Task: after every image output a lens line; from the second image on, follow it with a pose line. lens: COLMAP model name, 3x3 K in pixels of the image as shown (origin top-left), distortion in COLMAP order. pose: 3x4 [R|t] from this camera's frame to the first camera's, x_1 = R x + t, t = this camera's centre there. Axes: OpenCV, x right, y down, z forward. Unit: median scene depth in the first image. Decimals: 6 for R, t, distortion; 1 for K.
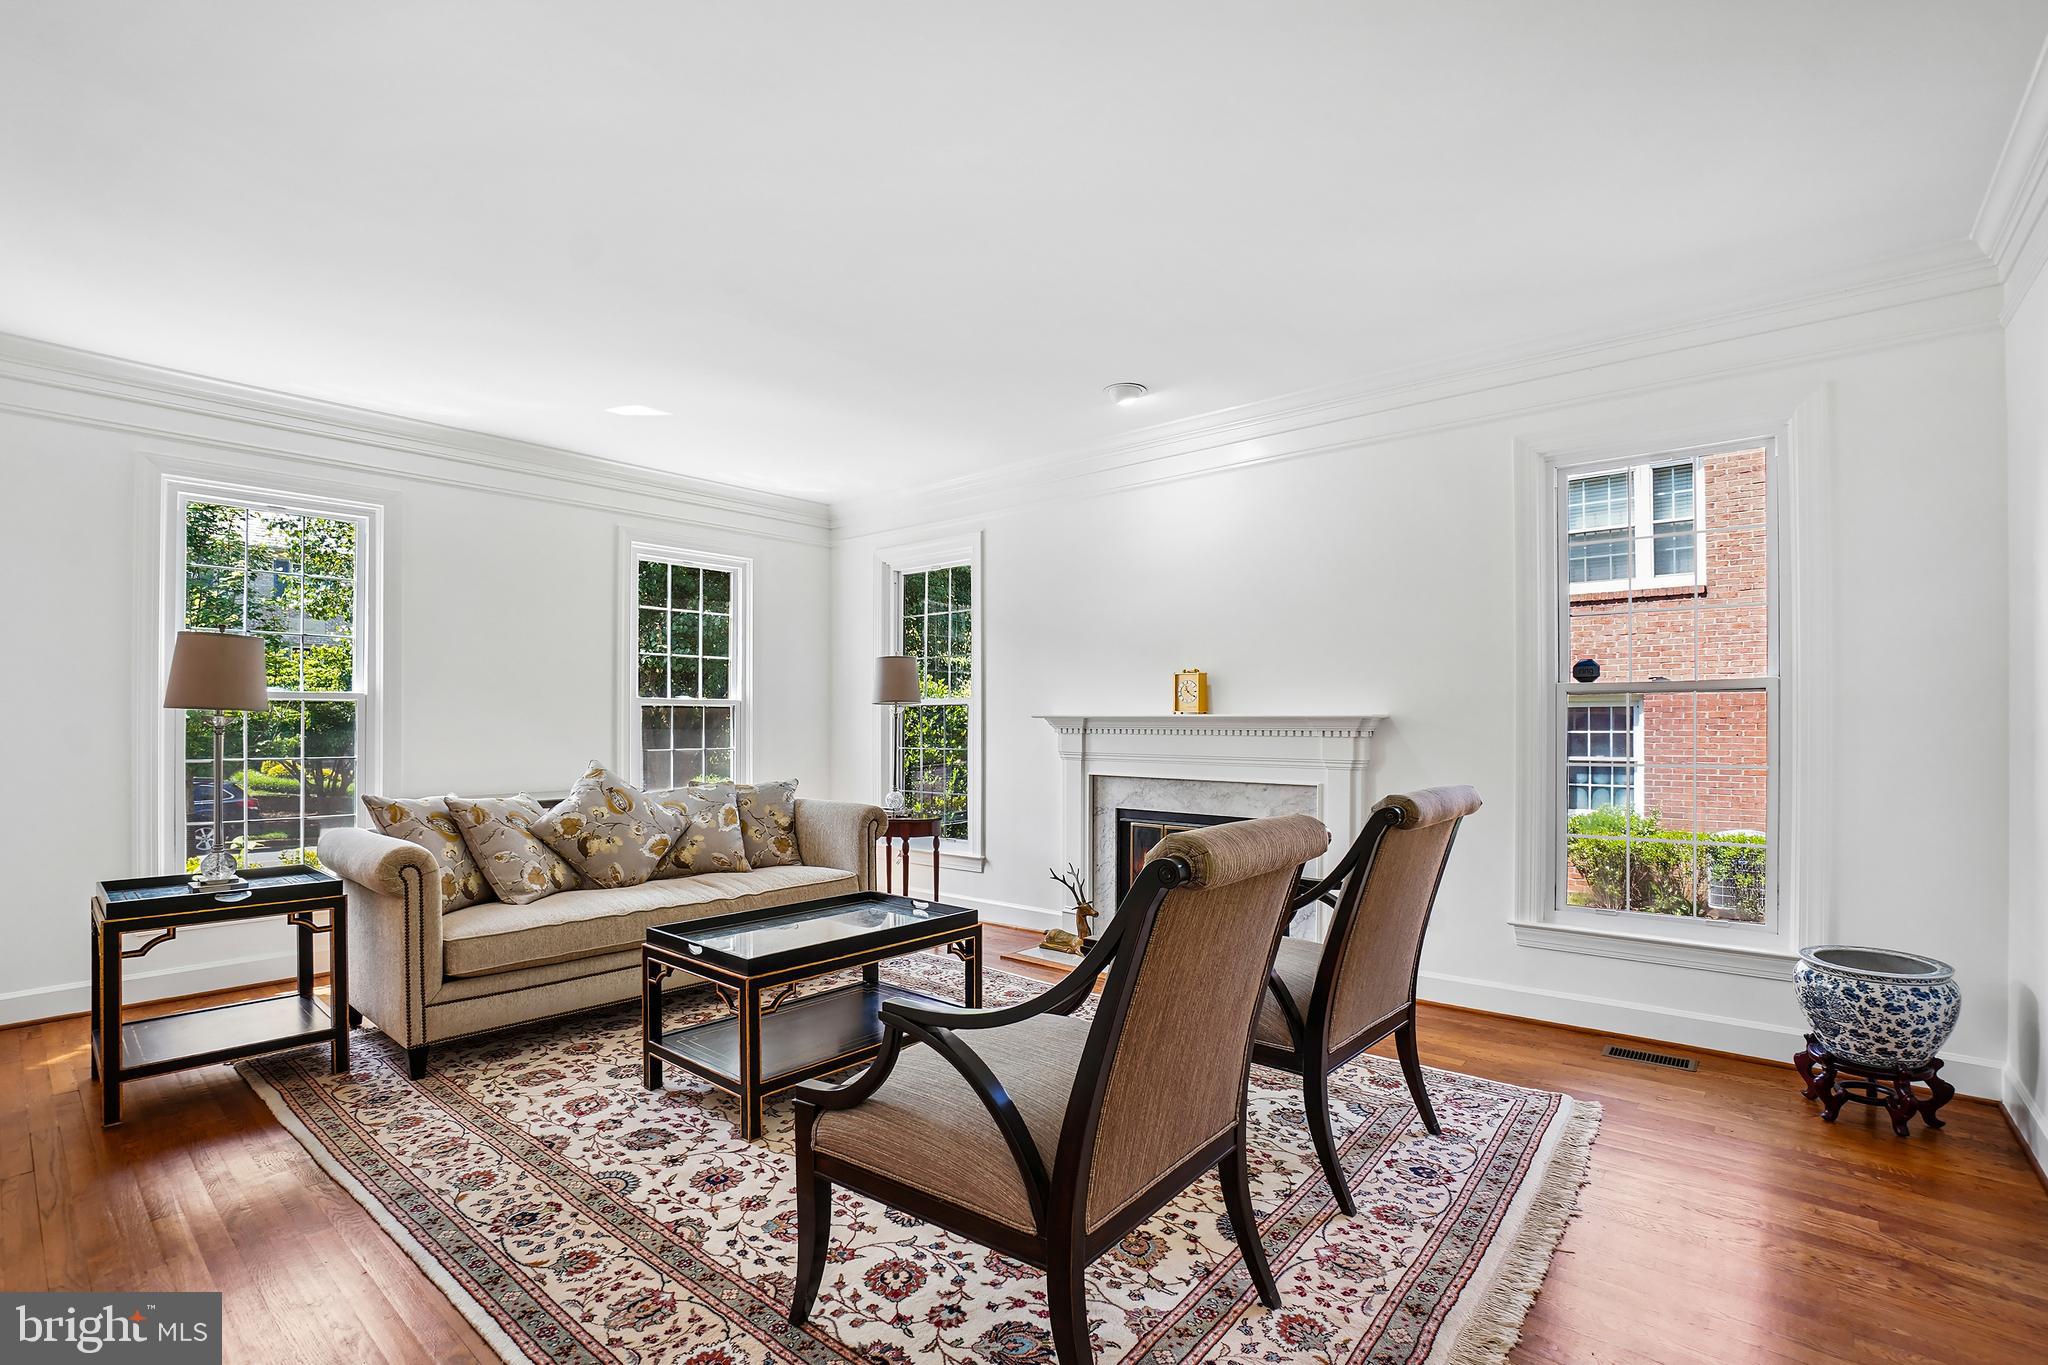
lens RADIAL K [[911.5, 0, 1025.7], [0, 911.5, 726.2], [0, 0, 1]] dist [-0.037826, 0.000113]
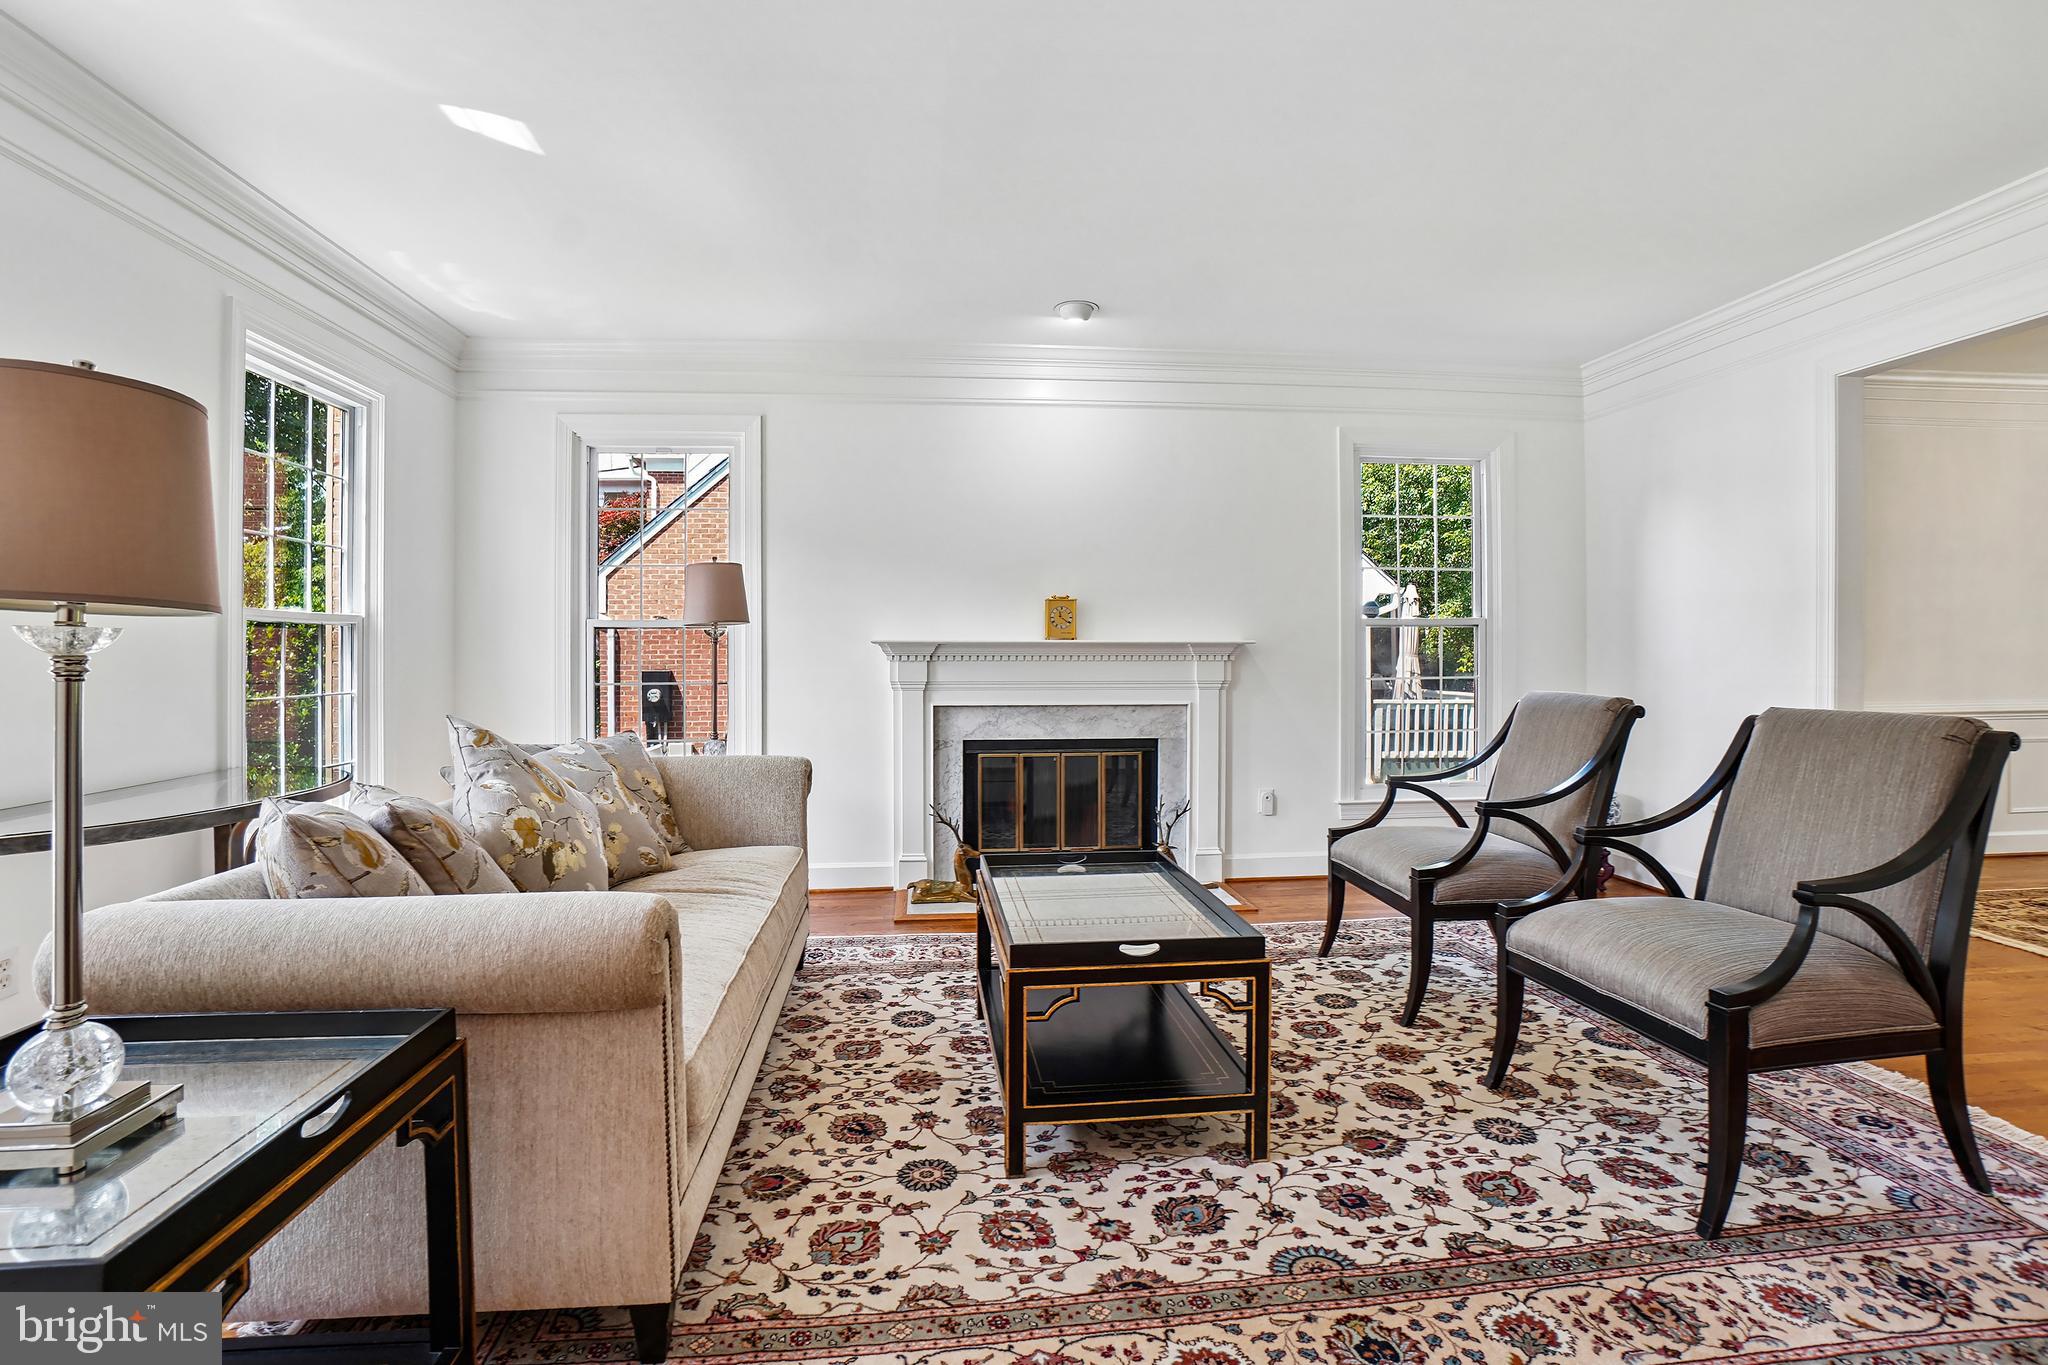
lens RADIAL K [[915.1, 0, 1018.7], [0, 915.1, 650.4], [0, 0, 1]] dist [-0.034630, 0.000313]
pose [[0.703788, -0.003530, 0.710401, -0.820304], [0.006089, 0.999981, -0.001063, -0.001905], [-0.710384, 0.005074, 0.703796, 0.455019]]
